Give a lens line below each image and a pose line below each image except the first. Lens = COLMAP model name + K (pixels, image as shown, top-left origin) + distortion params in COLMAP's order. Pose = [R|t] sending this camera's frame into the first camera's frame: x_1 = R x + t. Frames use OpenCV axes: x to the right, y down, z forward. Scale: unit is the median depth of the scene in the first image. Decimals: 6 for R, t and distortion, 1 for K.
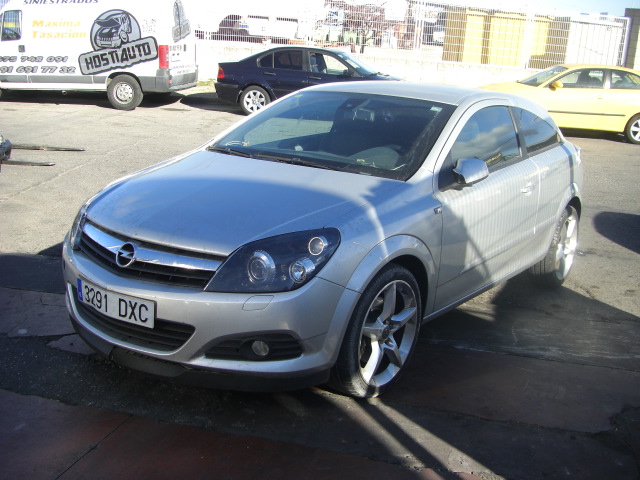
lens RADIAL K [[729.4, 0, 308.6], [0, 729.4, 241.2], [0, 0, 1]] dist [-0.178395, 0.097044]
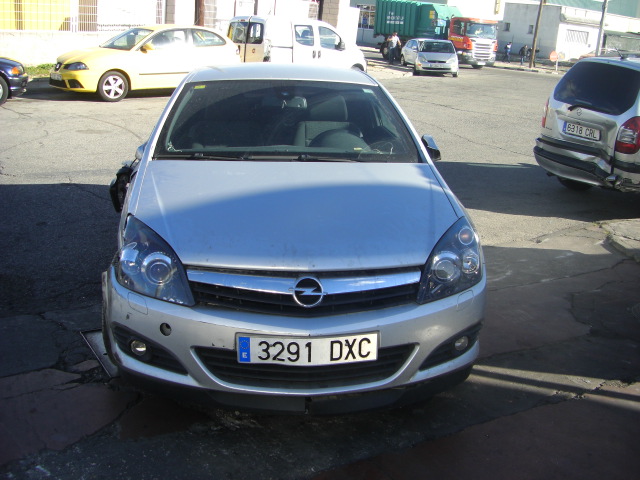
lens RADIAL K [[729.4, 0, 308.6], [0, 729.4, 241.2], [0, 0, 1]] dist [-0.178395, 0.097044]
pose [[0.736754, -0.208695, 0.643149, -0.806827], [0.169606, 0.977806, 0.122997, -0.148752], [-0.654544, 0.018464, 0.755799, 0.342242]]
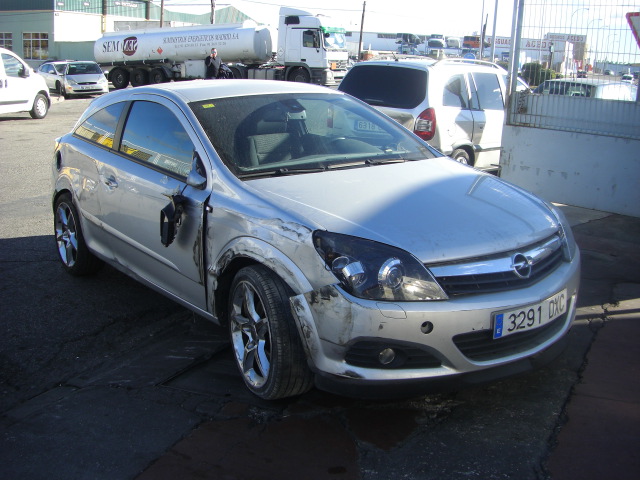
lens RADIAL K [[729.4, 0, 308.6], [0, 729.4, 241.2], [0, 0, 1]] dist [-0.178395, 0.097044]
pose [[0.268750, -0.282111, 0.920970, -1.251975], [0.255697, 0.942737, 0.214164, -0.305172], [-0.928651, 0.177933, 0.325496, 0.951402]]
